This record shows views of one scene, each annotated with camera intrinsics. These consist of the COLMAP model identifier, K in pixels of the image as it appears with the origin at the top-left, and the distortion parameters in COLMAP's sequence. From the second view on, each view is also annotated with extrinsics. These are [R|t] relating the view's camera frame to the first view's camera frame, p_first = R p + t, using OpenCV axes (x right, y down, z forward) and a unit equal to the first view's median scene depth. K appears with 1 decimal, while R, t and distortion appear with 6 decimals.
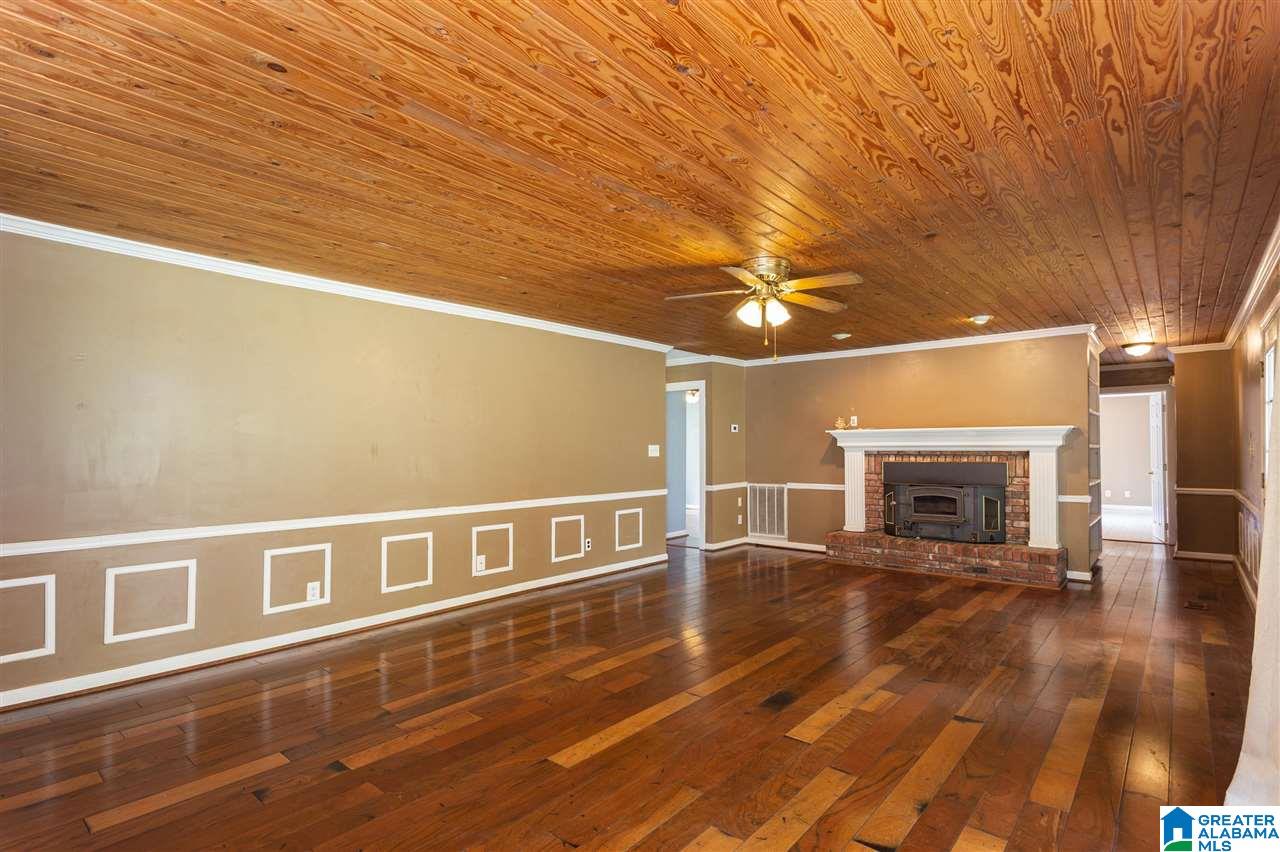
lens RADIAL K [[618.9, 0, 634.2], [0, 618.9, 433.7], [0, 0, 1]] dist [0.005735, -0.000654]
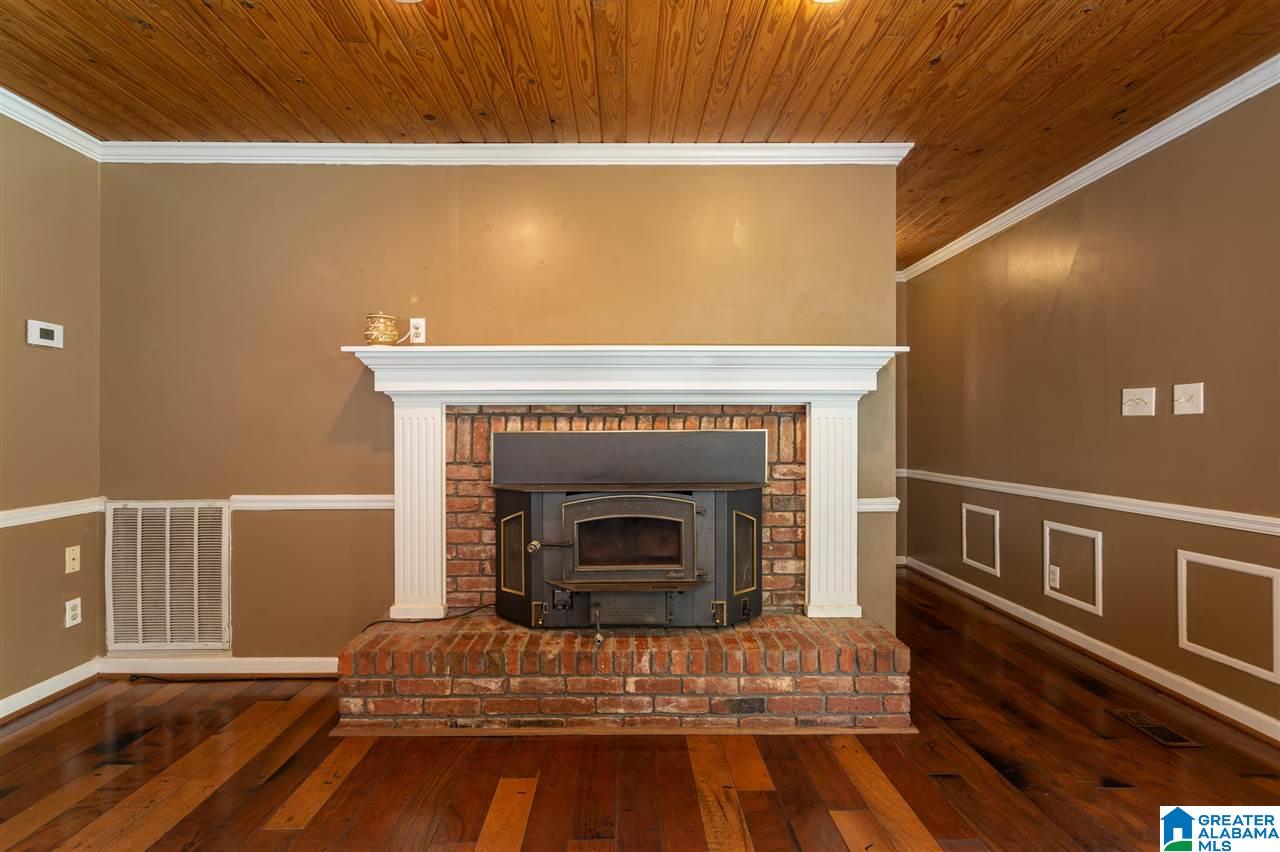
lens RADIAL K [[618.9, 0, 606.4], [0, 618.9, 429.8], [0, 0, 1]] dist [0.005735, -0.000654]
pose [[0.766555, -0.000315, 0.642178, 0.211698], [-0.015306, 0.999707, 0.018761, 0.035960], [-0.641996, -0.024210, 0.766326, 0.674827]]
